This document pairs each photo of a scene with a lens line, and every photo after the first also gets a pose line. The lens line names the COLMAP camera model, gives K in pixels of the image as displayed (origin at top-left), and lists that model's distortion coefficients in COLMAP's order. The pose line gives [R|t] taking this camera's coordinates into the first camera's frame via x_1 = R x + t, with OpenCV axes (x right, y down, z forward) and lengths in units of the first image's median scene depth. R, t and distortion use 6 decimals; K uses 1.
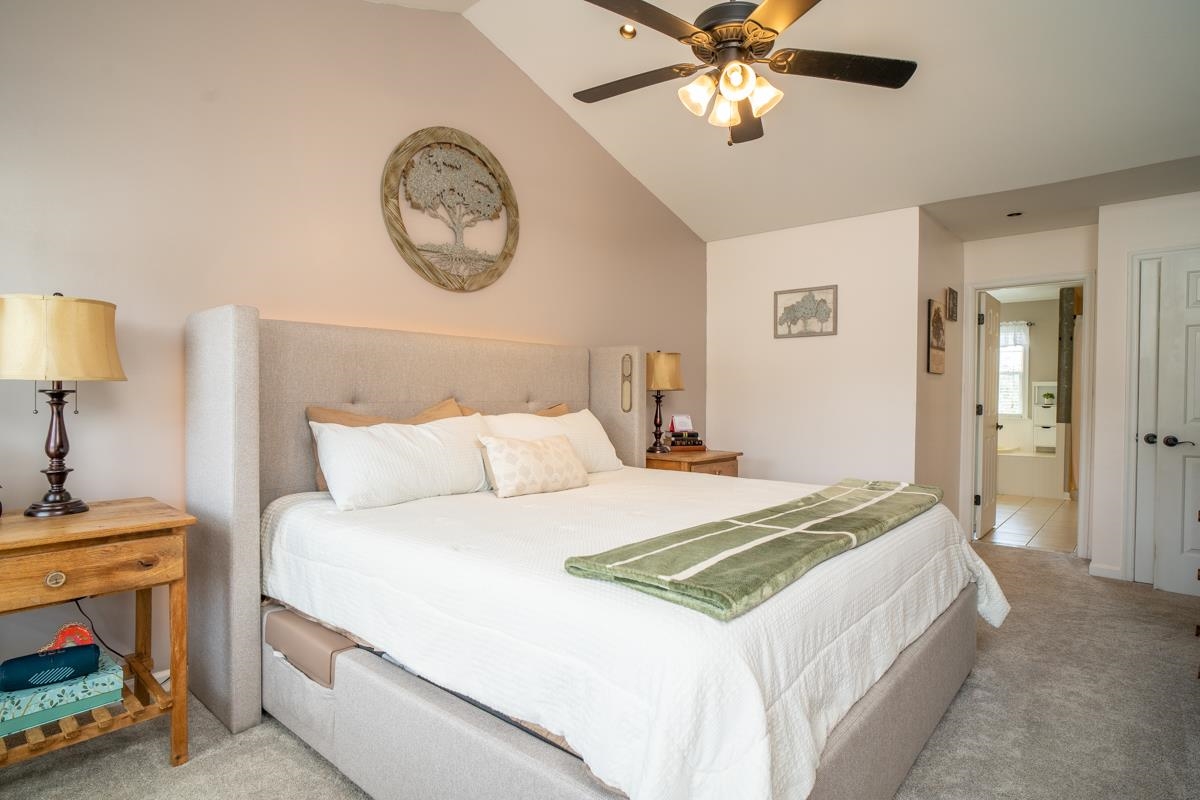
lens RADIAL K [[629.0, 0, 603.5], [0, 629.0, 399.5], [0, 0, 1]] dist [-0.033514, 0.011586]
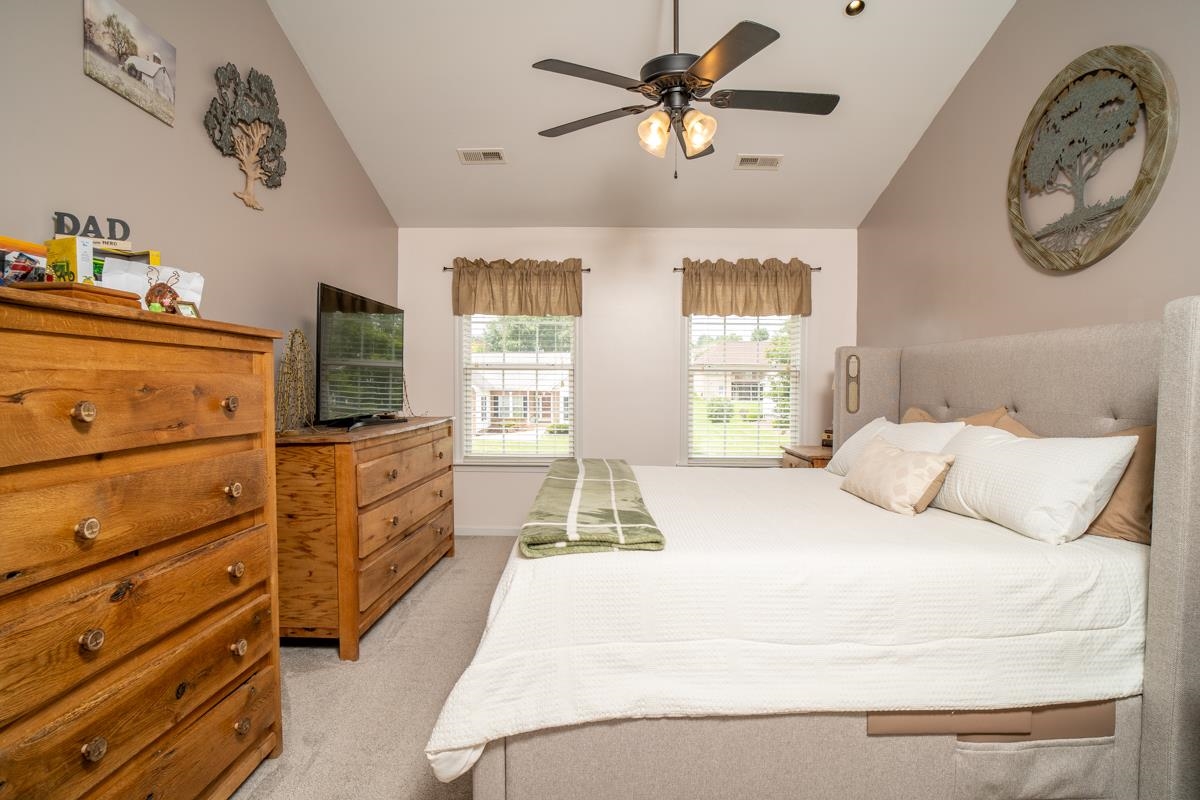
lens RADIAL K [[629.0, 0, 602.6], [0, 629.0, 401.0], [0, 0, 1]] dist [-0.033514, 0.011586]
pose [[-0.749121, 0.007131, -0.662395, 0.704075], [-0.022040, 0.999120, 0.035681, -0.028393], [0.662067, 0.041328, -0.748305, 1.198163]]
